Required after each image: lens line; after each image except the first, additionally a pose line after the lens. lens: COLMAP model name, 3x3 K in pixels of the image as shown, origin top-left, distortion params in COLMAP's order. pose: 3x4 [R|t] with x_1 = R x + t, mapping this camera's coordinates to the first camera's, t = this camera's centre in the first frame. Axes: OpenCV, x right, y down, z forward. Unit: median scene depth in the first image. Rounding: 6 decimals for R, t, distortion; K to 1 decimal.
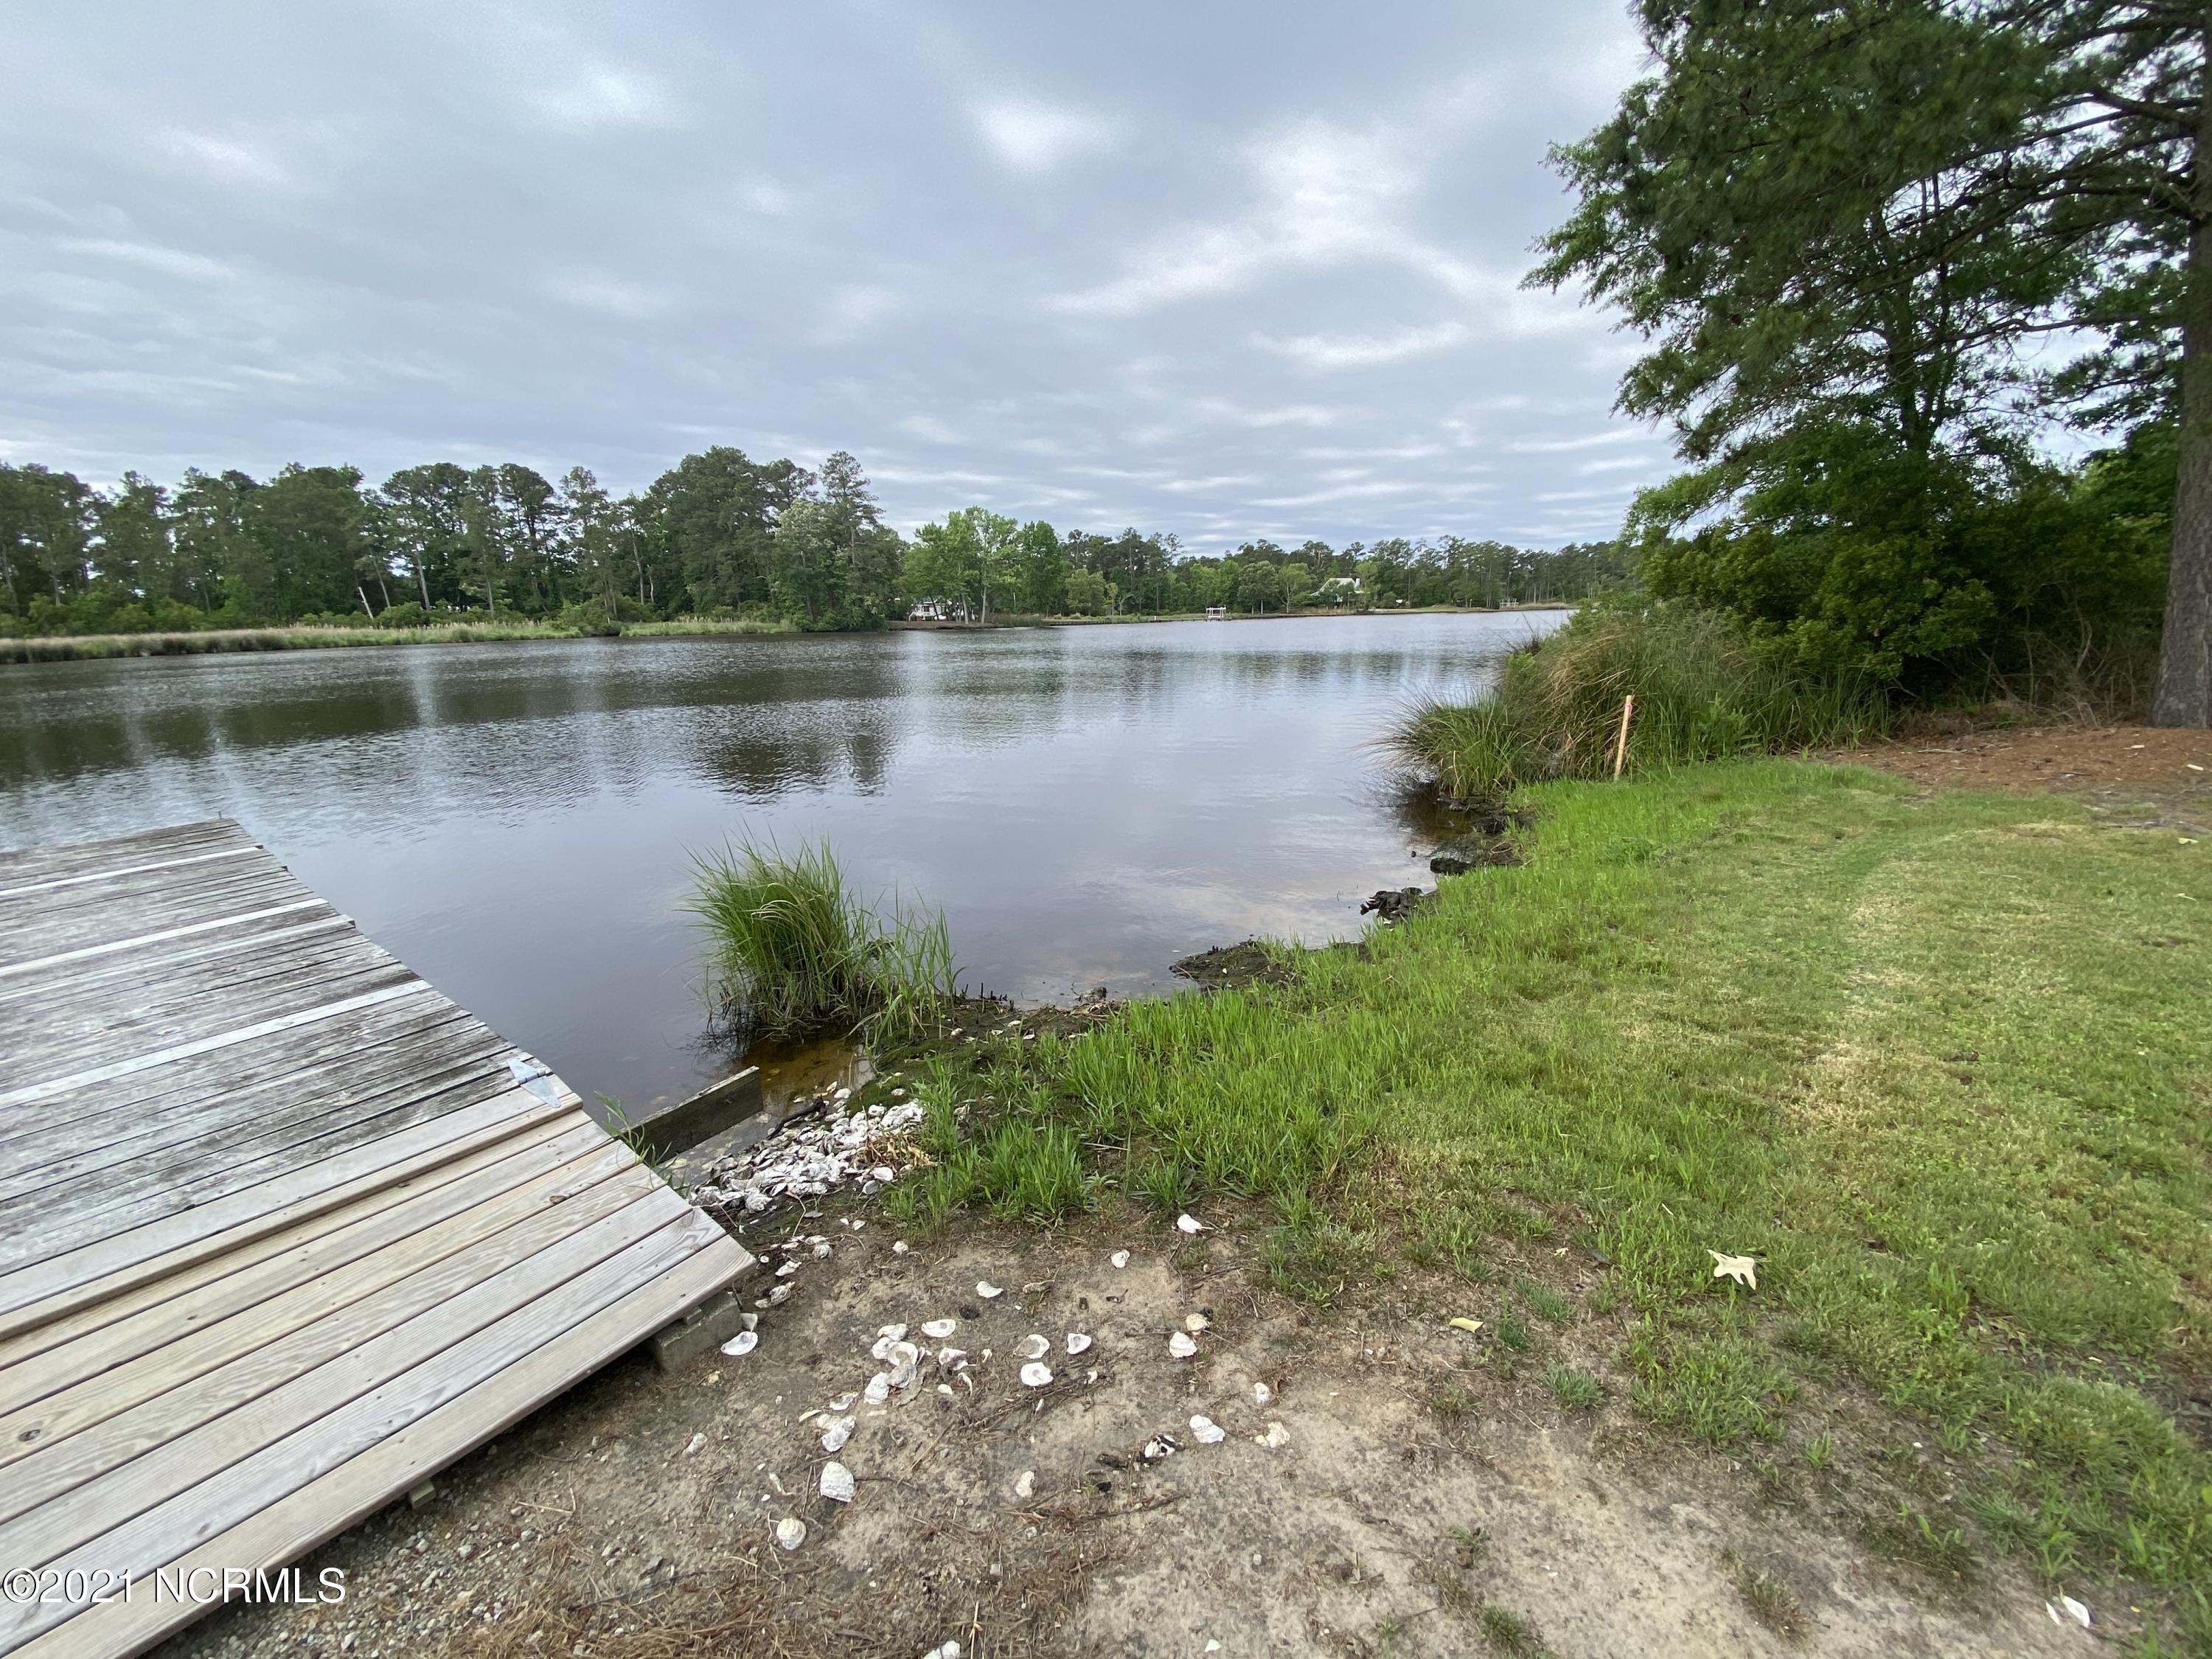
lens RADIAL K [[882.9, 0, 1102.2], [0, 882.9, 833.4], [0, 0, 1]] dist [-0.001332, -0.012513]
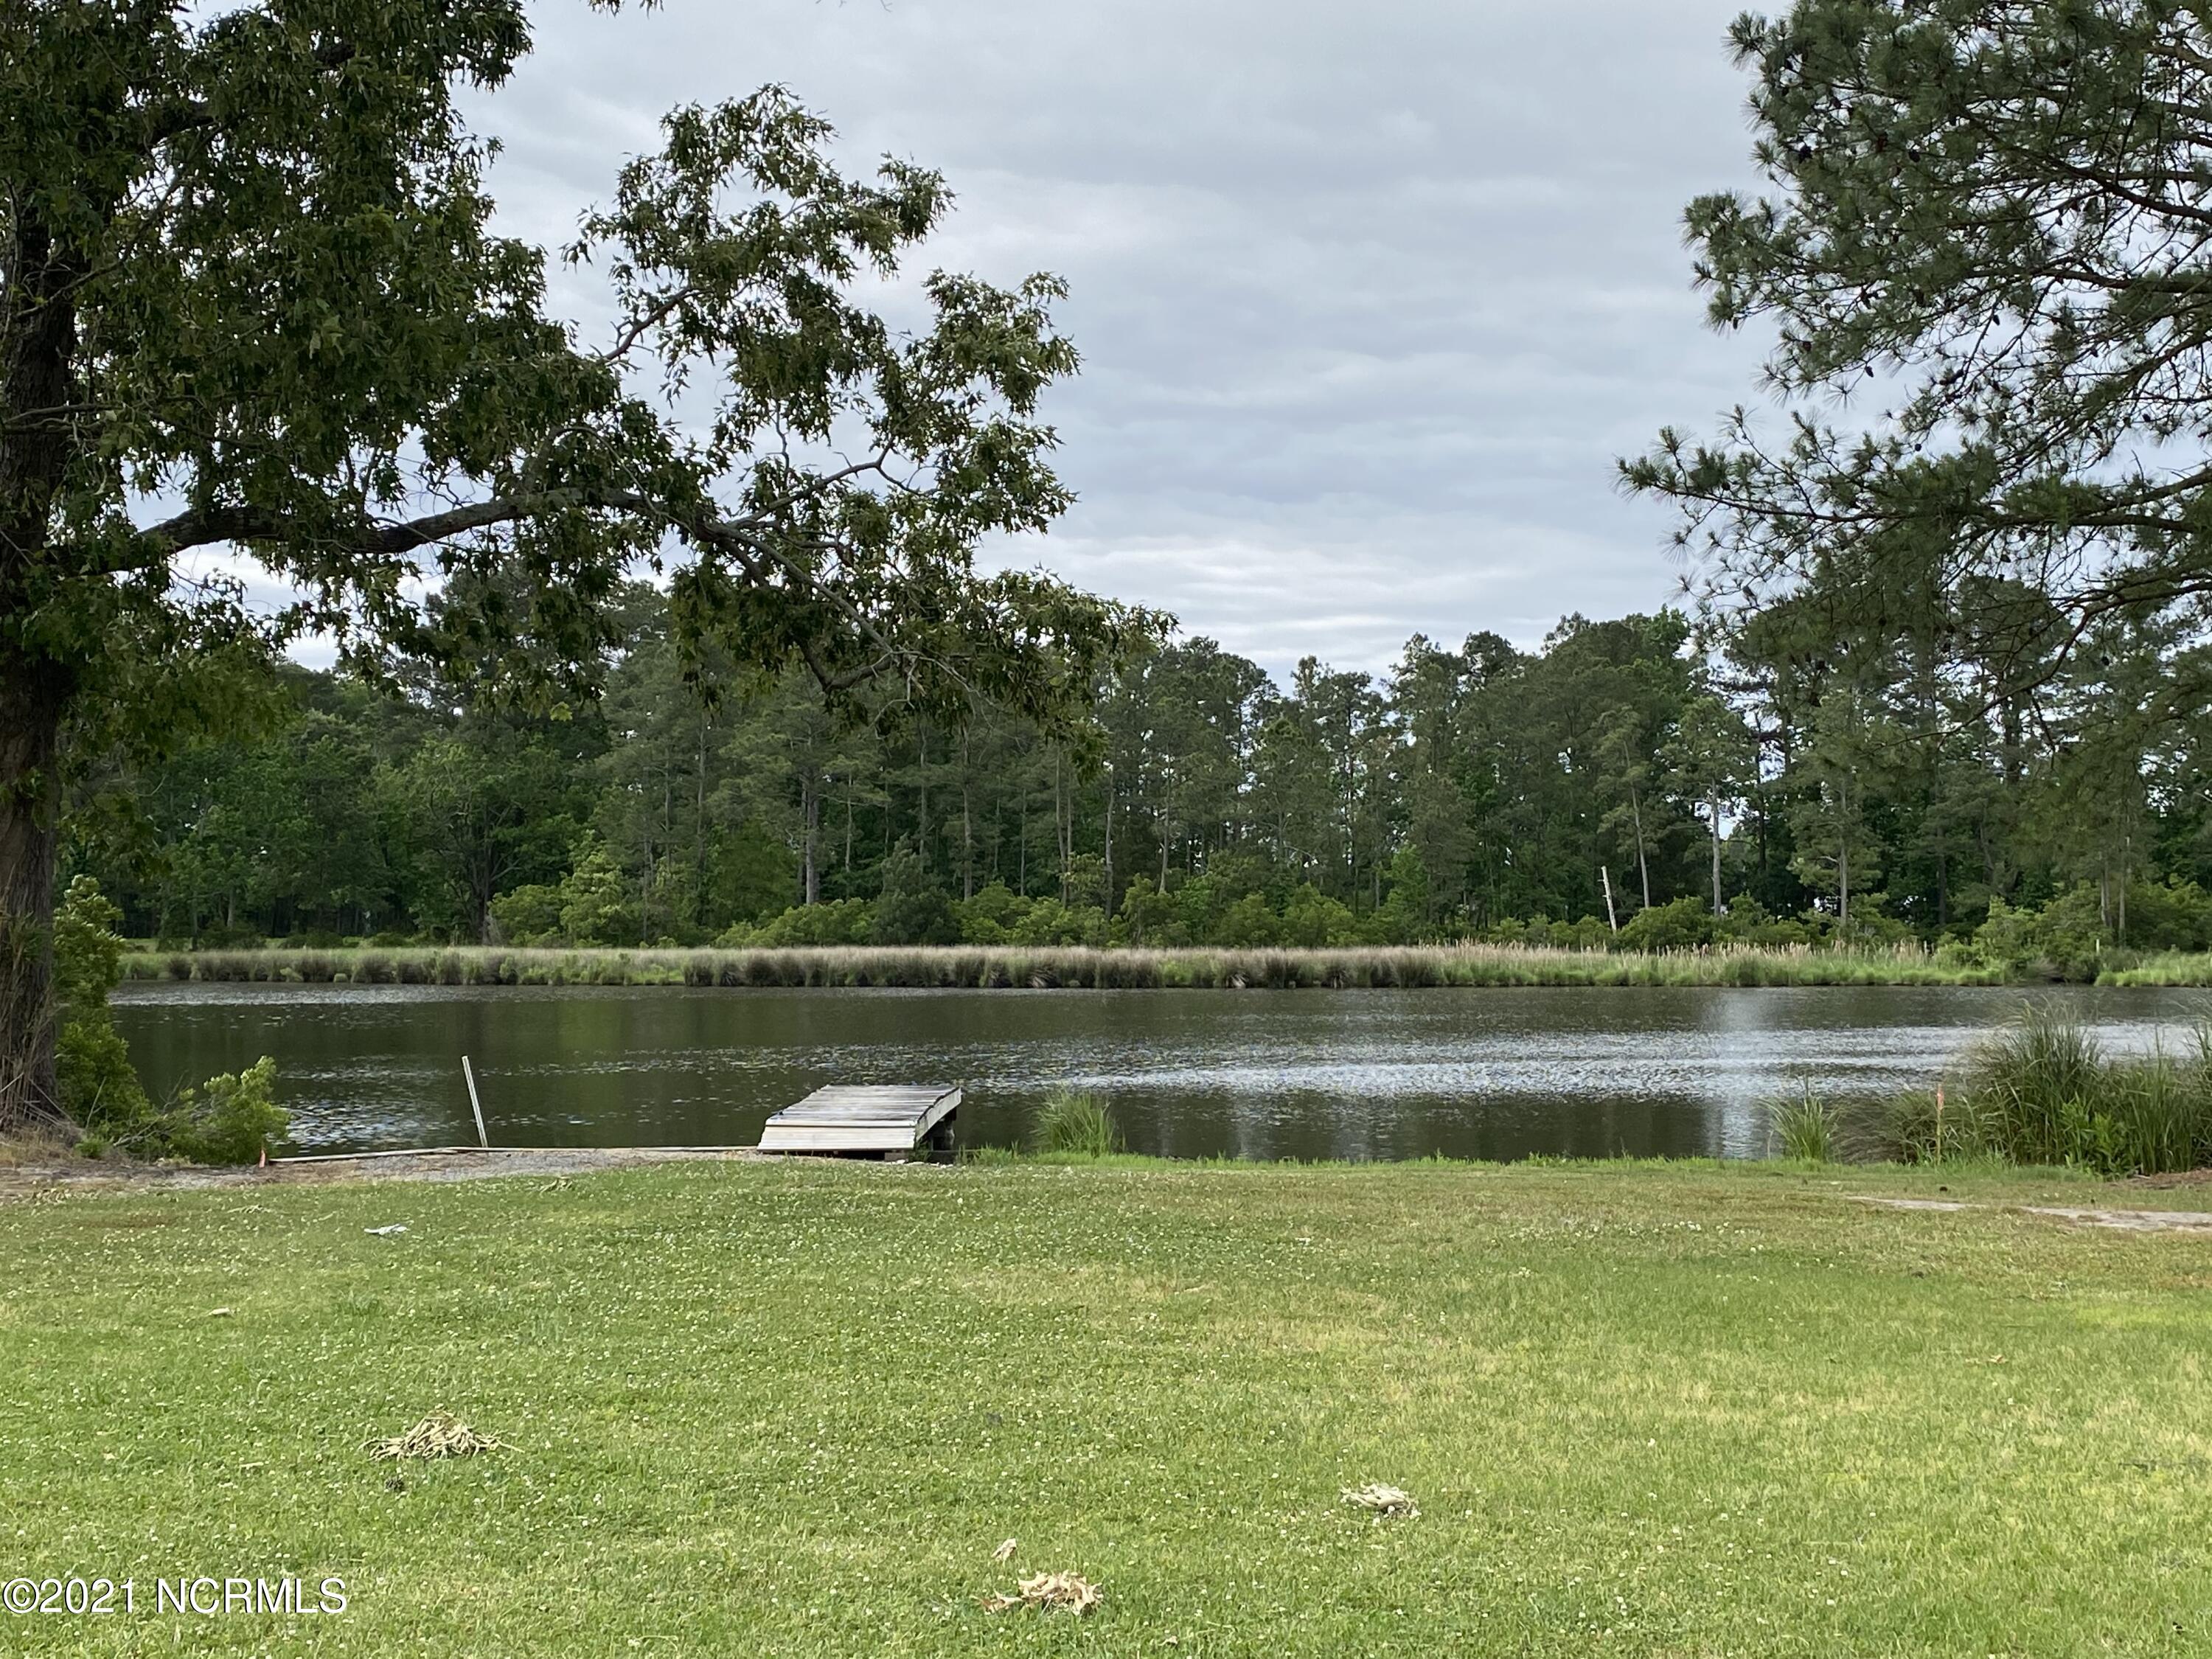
lens RADIAL K [[2834.5, 0, 1108.0], [0, 2834.5, 888.0], [0, 0, 1]] dist [0.659486, 0.002171]
pose [[0.610521, 0.004401, -0.791988, 1.584410], [-0.203642, 0.967236, -0.151607, 0.188132], [0.765372, 0.253841, 0.591414, -0.997223]]
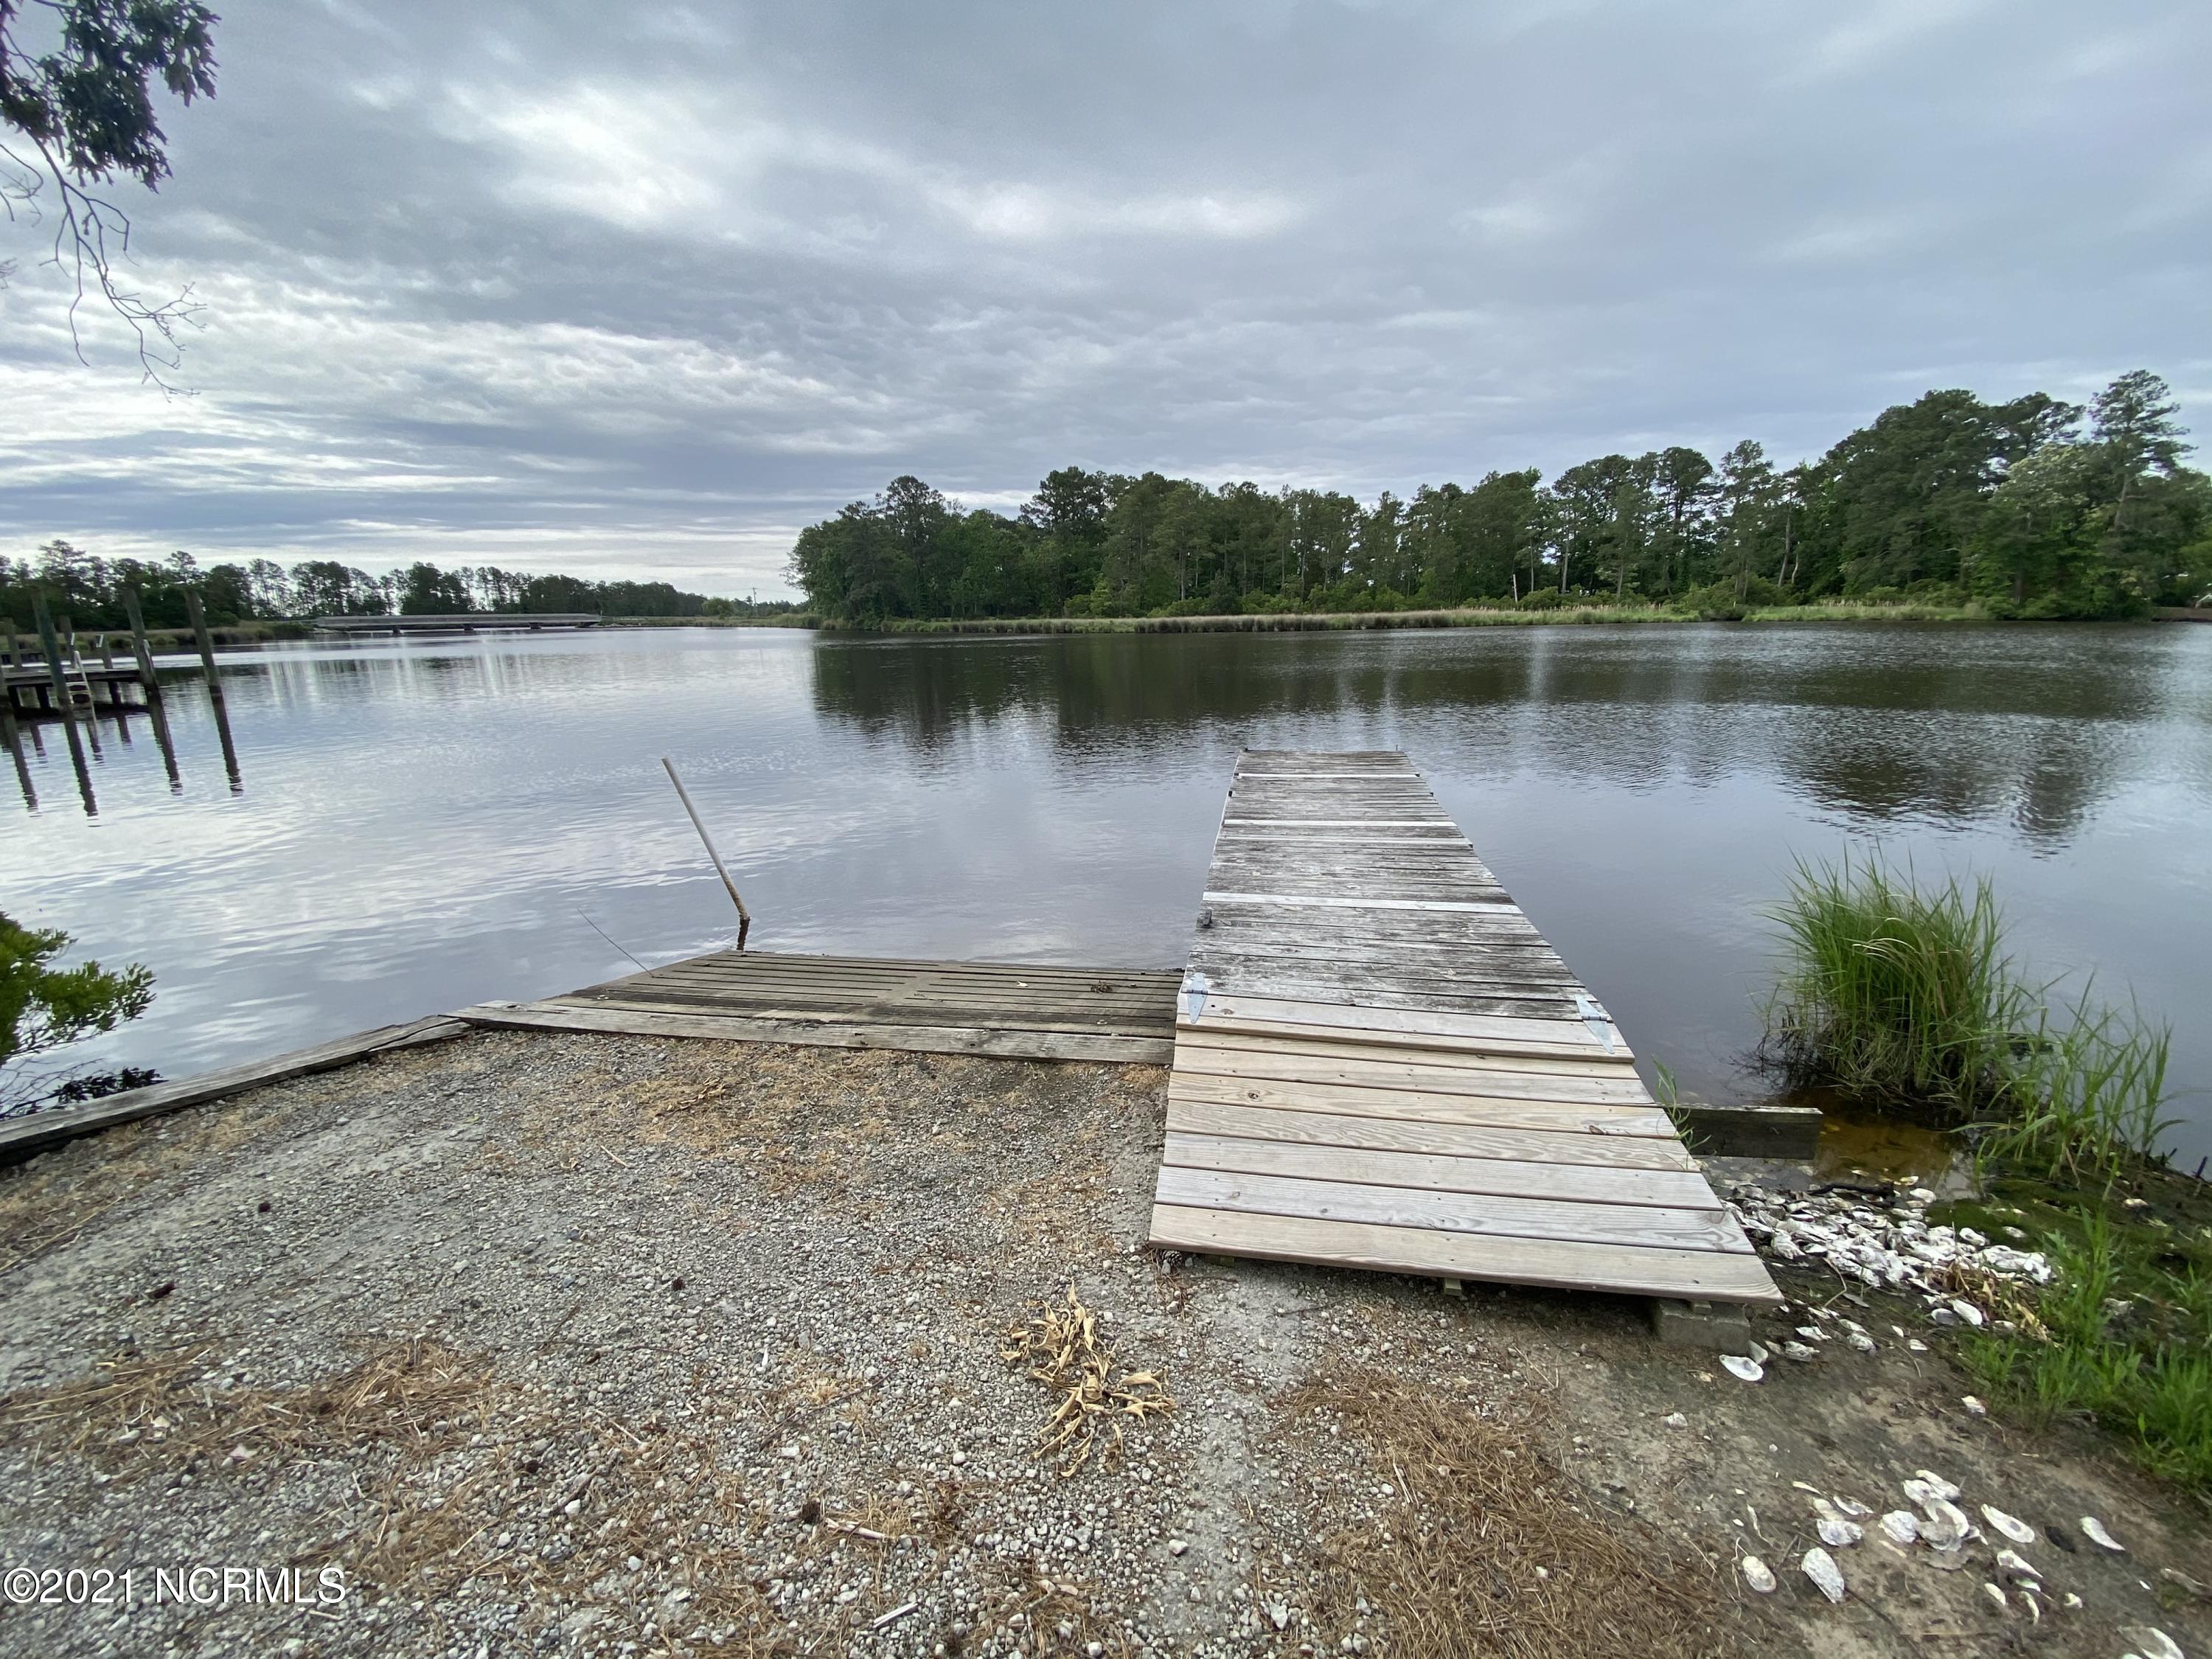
lens RADIAL K [[882.9, 0, 1102.2], [0, 882.9, 833.4], [0, 0, 1]] dist [-0.001332, -0.012513]
pose [[0.451022, 0.218190, -0.865432, -0.018376], [-0.203198, 0.969296, 0.138478, 0.018543], [0.869074, 0.113398, 0.481509, -0.052430]]
